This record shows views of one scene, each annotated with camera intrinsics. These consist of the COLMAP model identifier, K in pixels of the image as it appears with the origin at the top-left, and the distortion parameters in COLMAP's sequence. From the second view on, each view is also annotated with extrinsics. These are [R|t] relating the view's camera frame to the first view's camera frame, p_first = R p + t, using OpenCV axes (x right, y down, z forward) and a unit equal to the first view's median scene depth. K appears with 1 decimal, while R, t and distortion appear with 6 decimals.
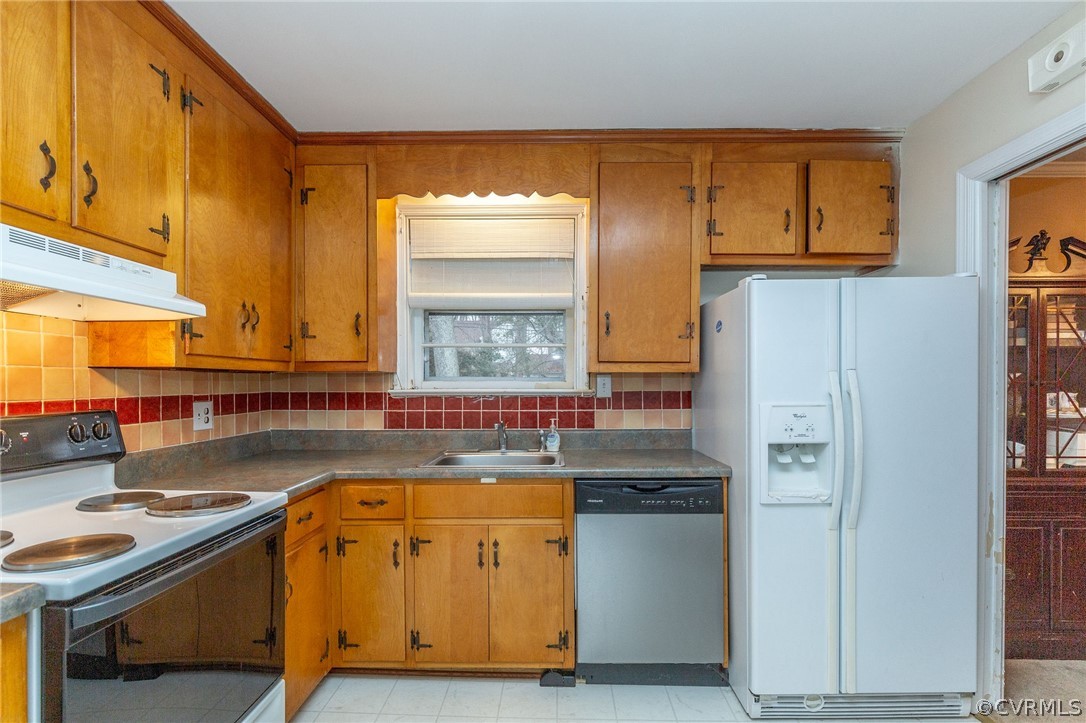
lens RADIAL K [[519.3, 0, 545.8], [0, 519.3, 383.5], [0, 0, 1]] dist [0.000135, -0.001239]
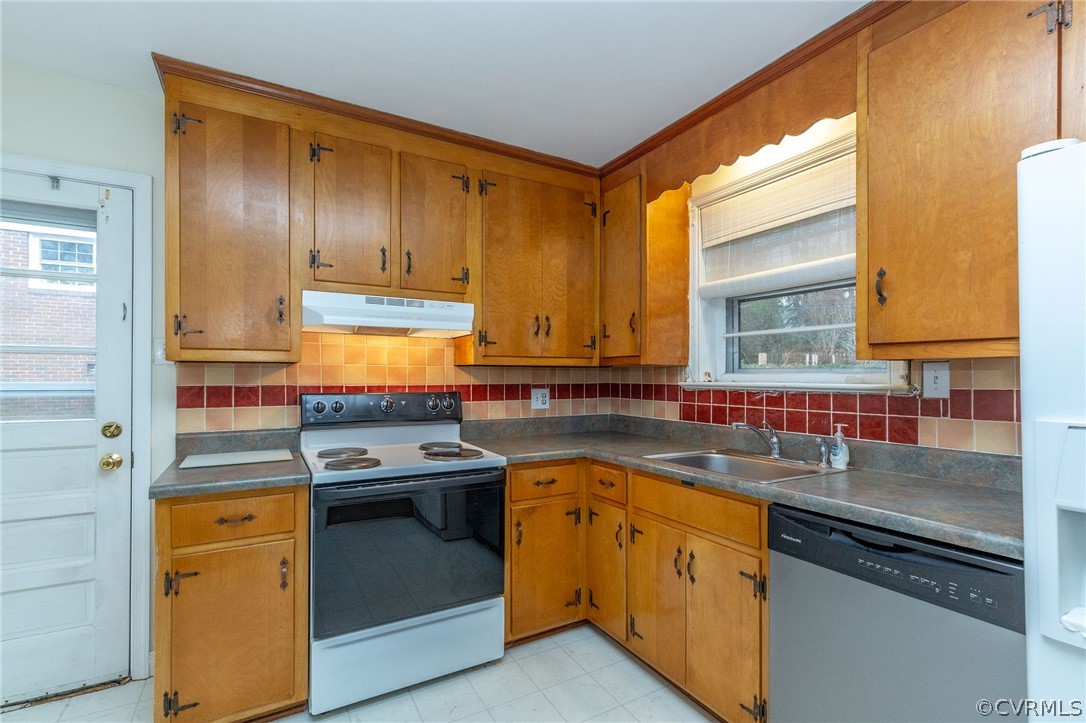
lens RADIAL K [[496.6, 0, 539.8], [0, 496.6, 371.4], [0, 0, 1]] dist [0.002628, 0.000087]
pose [[0.500246, -0.006785, -0.865857, 0.483111], [-0.003558, 0.999945, -0.009891, 0.001812], [0.865876, 0.008029, 0.500194, 0.325158]]
